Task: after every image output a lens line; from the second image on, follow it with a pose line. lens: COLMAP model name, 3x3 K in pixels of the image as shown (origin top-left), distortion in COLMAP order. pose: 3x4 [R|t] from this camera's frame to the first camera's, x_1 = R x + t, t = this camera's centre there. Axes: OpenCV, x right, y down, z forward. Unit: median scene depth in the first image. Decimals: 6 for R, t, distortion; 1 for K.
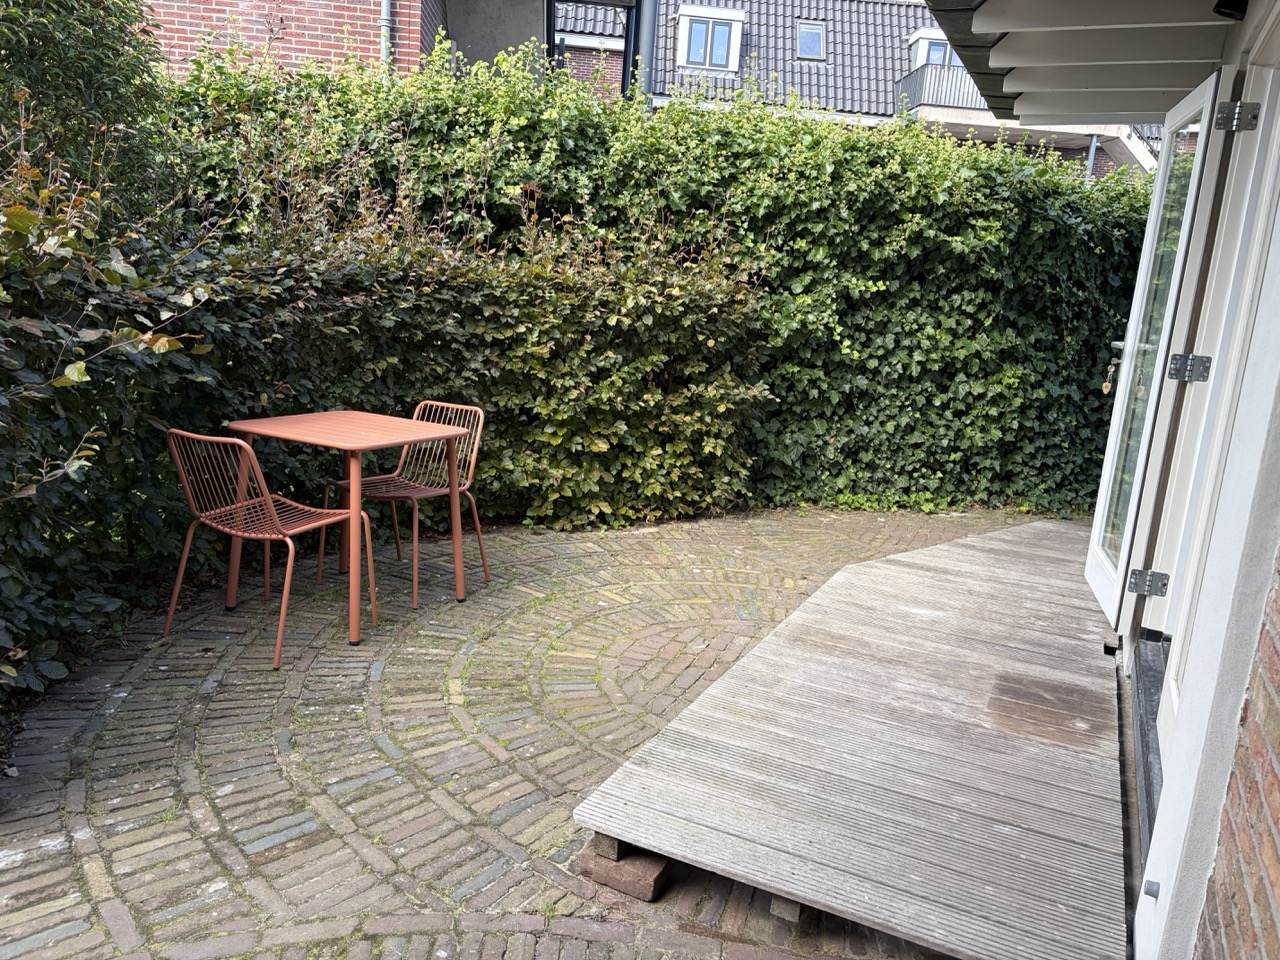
lens RADIAL K [[971.3, 0, 641.0], [0, 971.3, 481.4], [0, 0, 1]] dist [0.052332, -0.036264]
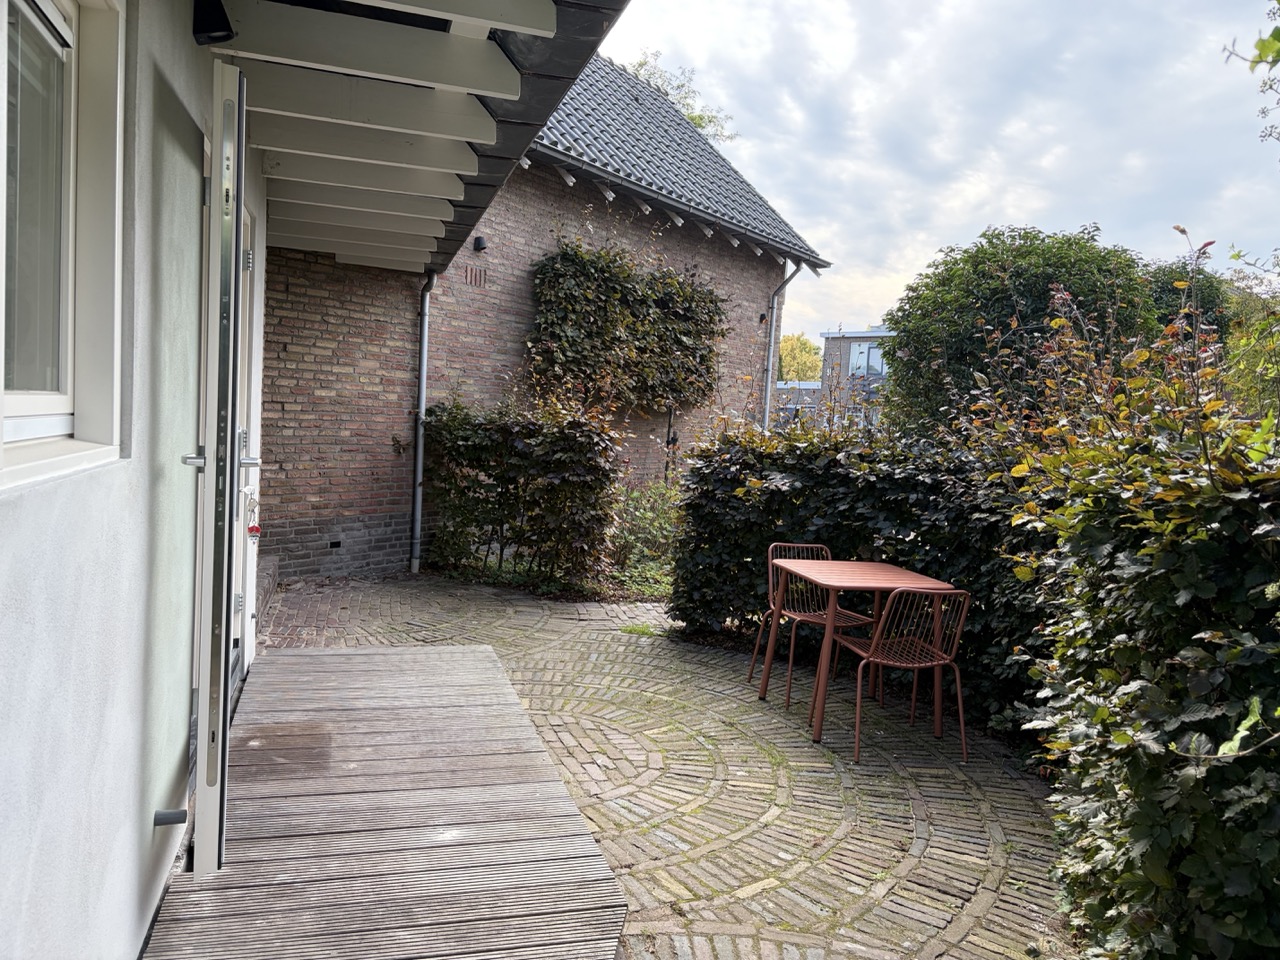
lens RADIAL K [[971.3, 0, 641.3], [0, 971.3, 481.7], [0, 0, 1]] dist [0.052332, -0.036264]
pose [[-0.735451, -0.072044, -0.673737, 0.912232], [-0.246333, 0.954723, 0.166807, -0.368295], [0.631215, 0.288642, -0.719898, 2.027288]]
